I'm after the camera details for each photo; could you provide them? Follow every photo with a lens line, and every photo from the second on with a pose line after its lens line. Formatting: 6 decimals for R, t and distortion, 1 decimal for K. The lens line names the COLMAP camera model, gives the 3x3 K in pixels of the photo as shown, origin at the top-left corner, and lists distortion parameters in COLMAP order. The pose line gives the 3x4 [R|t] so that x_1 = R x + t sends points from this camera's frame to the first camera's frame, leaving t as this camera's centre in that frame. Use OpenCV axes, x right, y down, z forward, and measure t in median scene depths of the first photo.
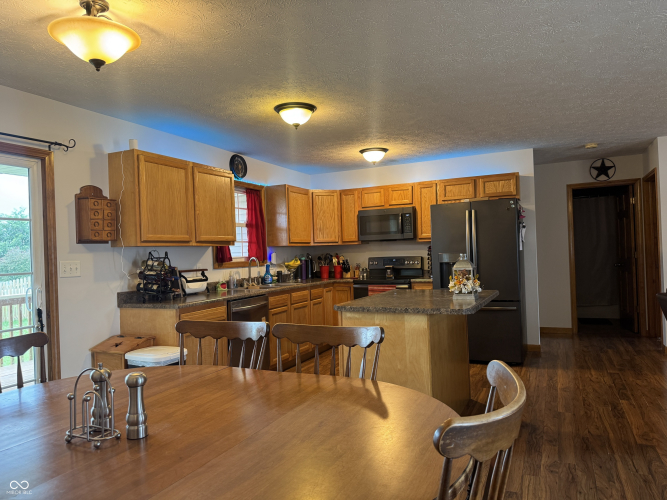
lens RADIAL K [[472.1, 0, 335.3], [0, 472.1, 256.6], [0, 0, 1]] dist [0.044789, -0.067367]
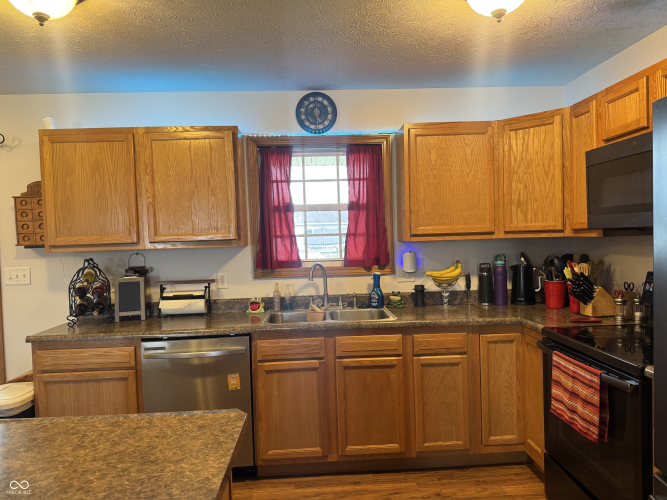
lens RADIAL K [[472.1, 0, 328.9], [0, 472.1, 251.4], [0, 0, 1]] dist [0.044789, -0.067367]
pose [[0.459156, 0.045379, -0.887196, 0.349345], [0.007652, 0.998455, 0.055030, -0.044067], [0.888322, -0.032057, 0.458100, 0.725112]]
